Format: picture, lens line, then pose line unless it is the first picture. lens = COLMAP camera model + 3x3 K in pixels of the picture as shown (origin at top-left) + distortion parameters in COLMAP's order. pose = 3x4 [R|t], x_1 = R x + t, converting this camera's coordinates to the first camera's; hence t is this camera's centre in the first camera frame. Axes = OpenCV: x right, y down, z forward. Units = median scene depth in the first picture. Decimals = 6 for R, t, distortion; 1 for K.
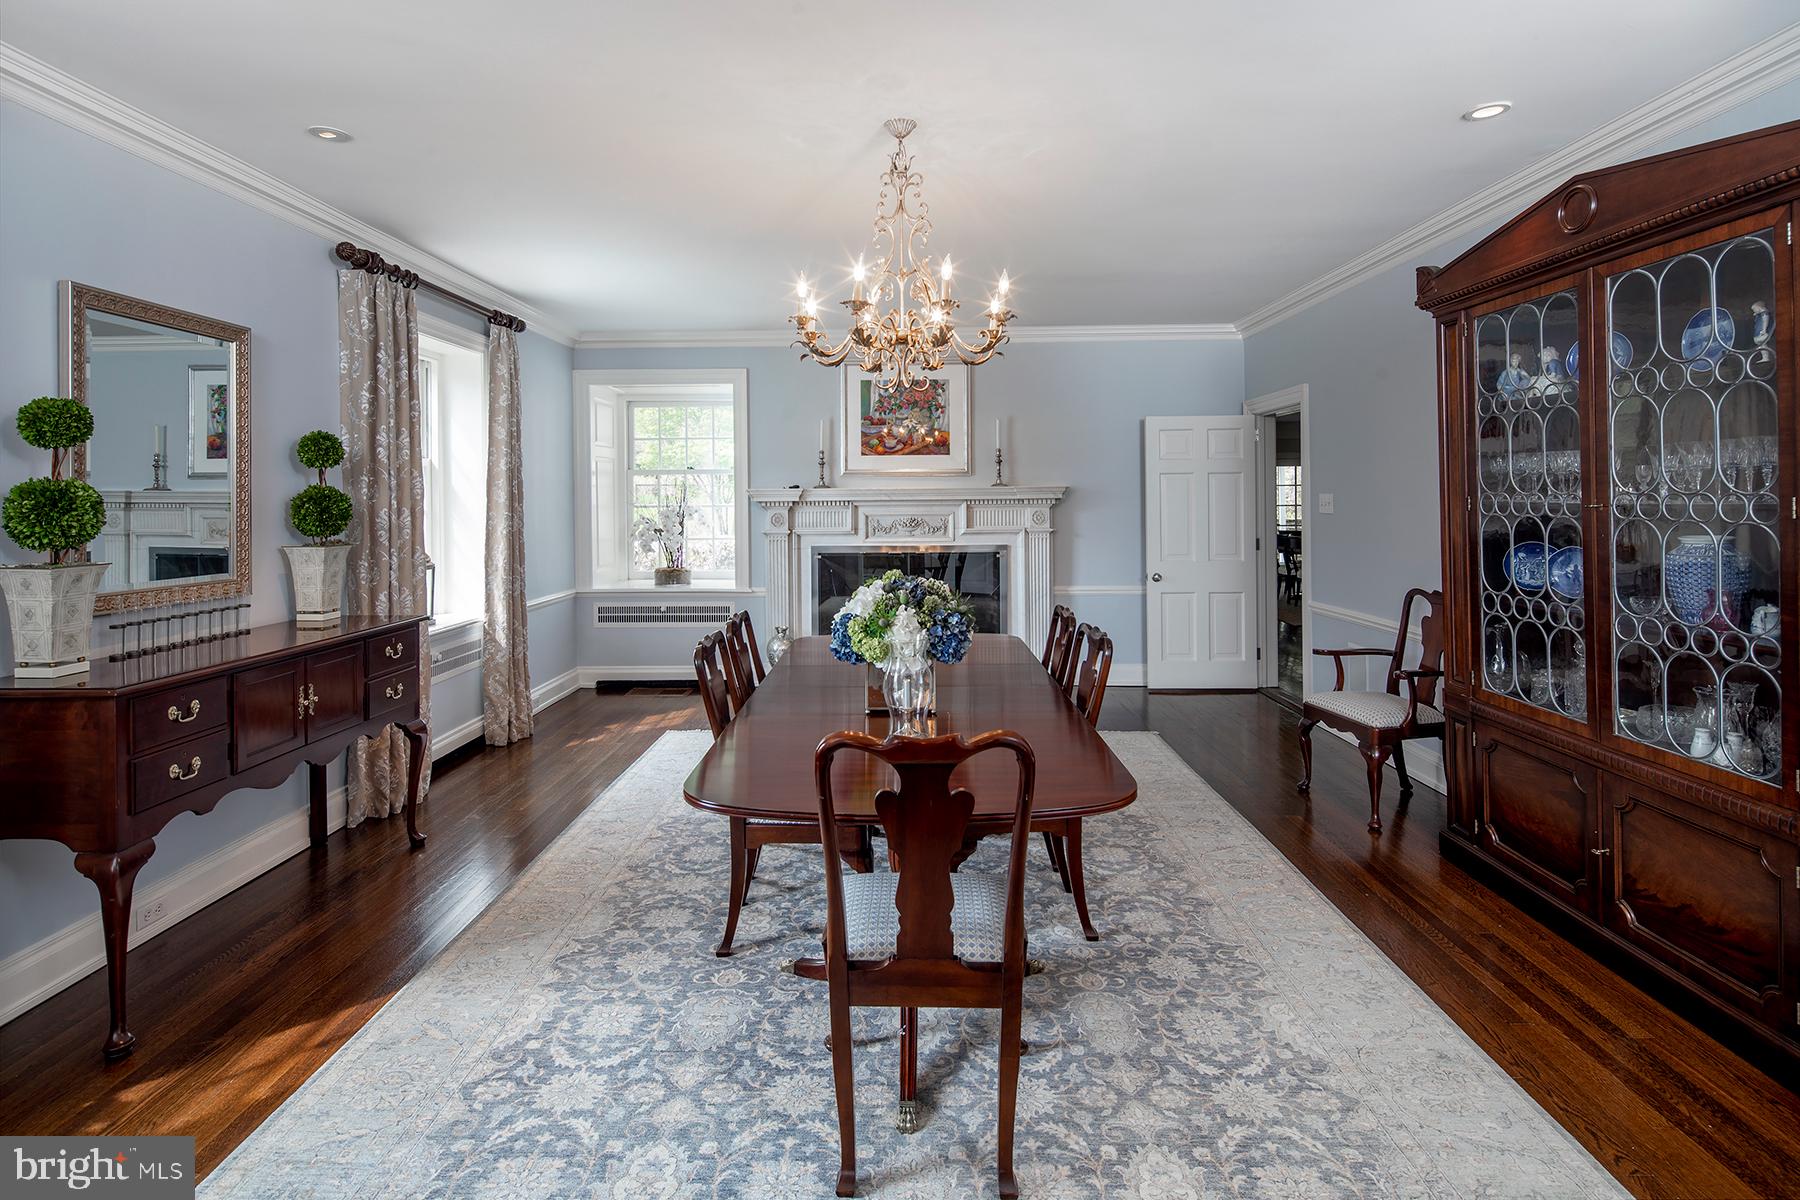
lens RADIAL K [[865.4, 0, 879.3], [0, 865.4, 497.4], [0, 0, 1]] dist [0.000590, -0.002290]
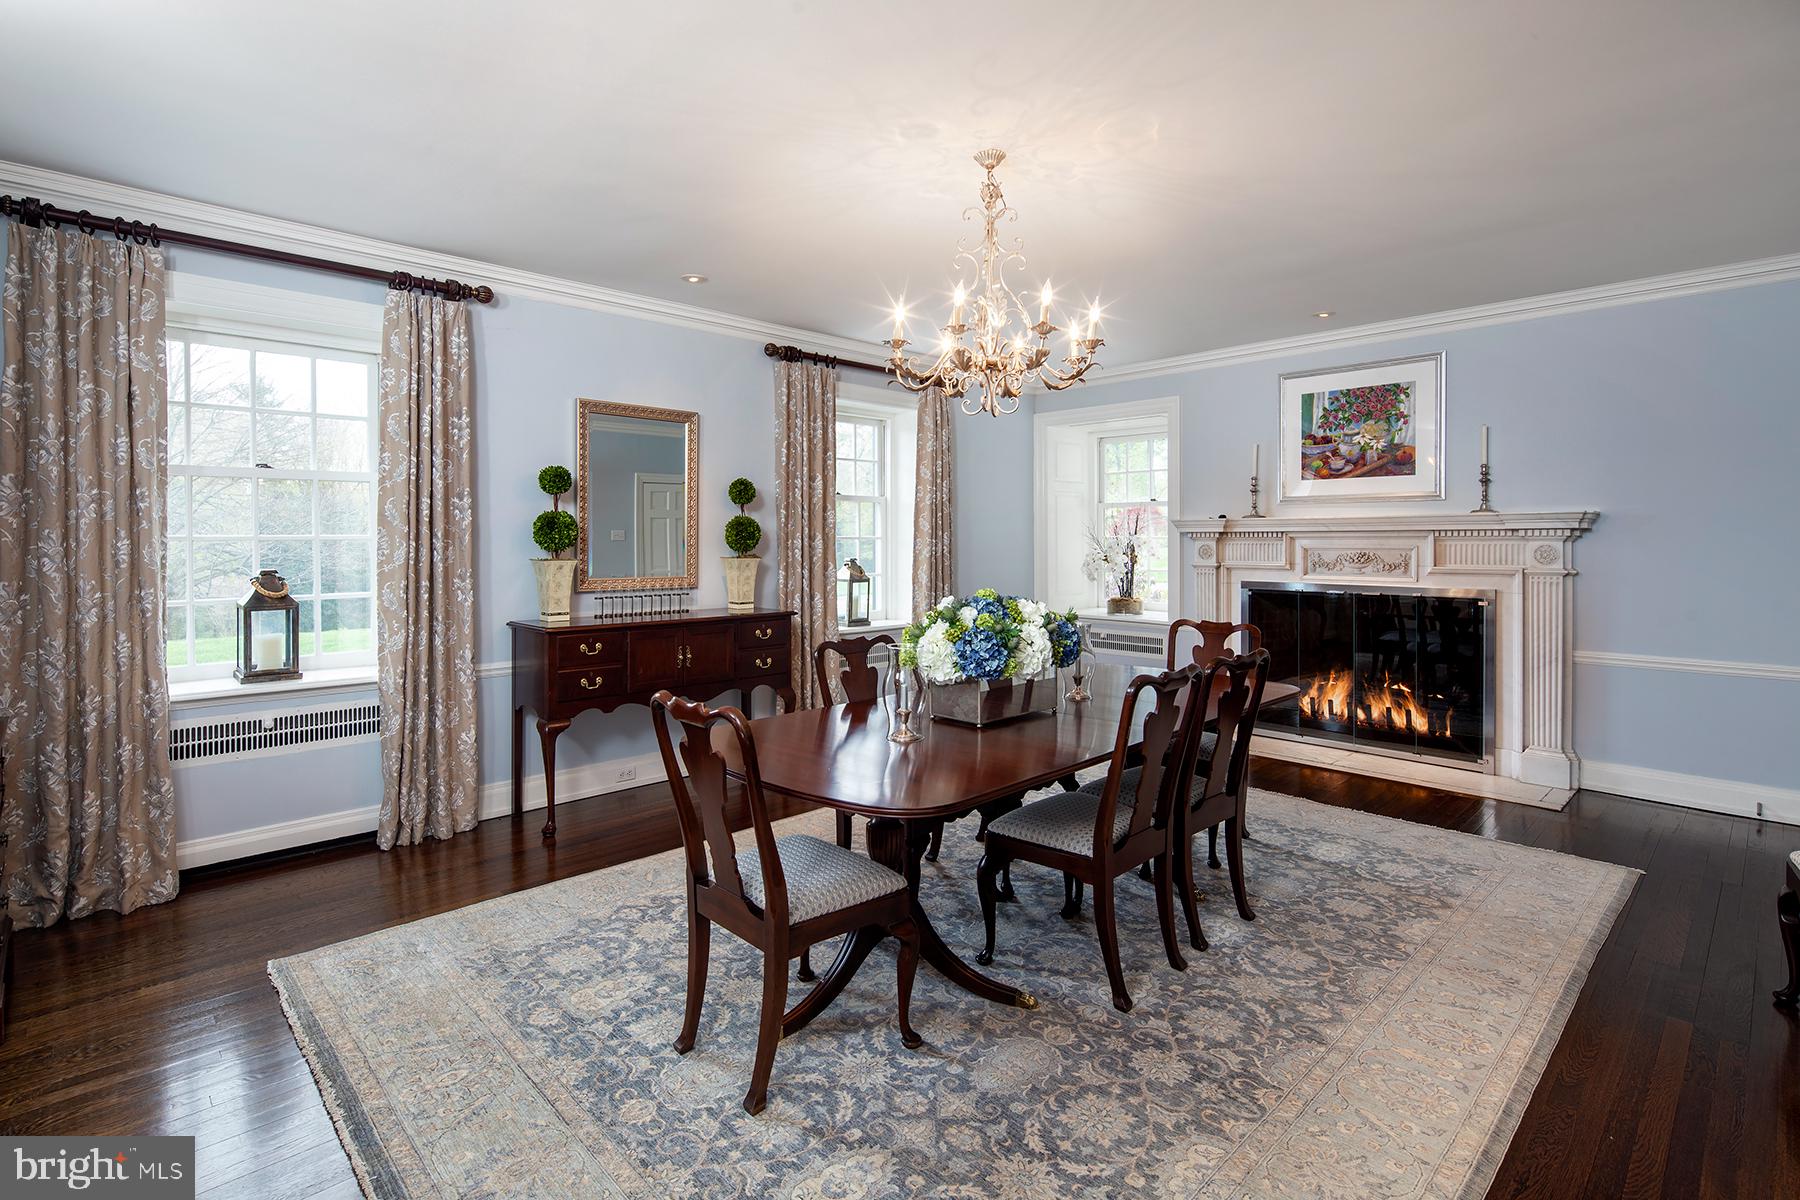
lens RADIAL K [[865.4, 0, 895.4], [0, 865.4, 539.7], [0, 0, 1]] dist [0.000590, -0.002290]
pose [[0.707653, 0.007285, -0.706523, 0.517795], [-0.004778, 0.999973, 0.005526, 0.015329], [0.706544, -0.000534, 0.707668, 0.146929]]
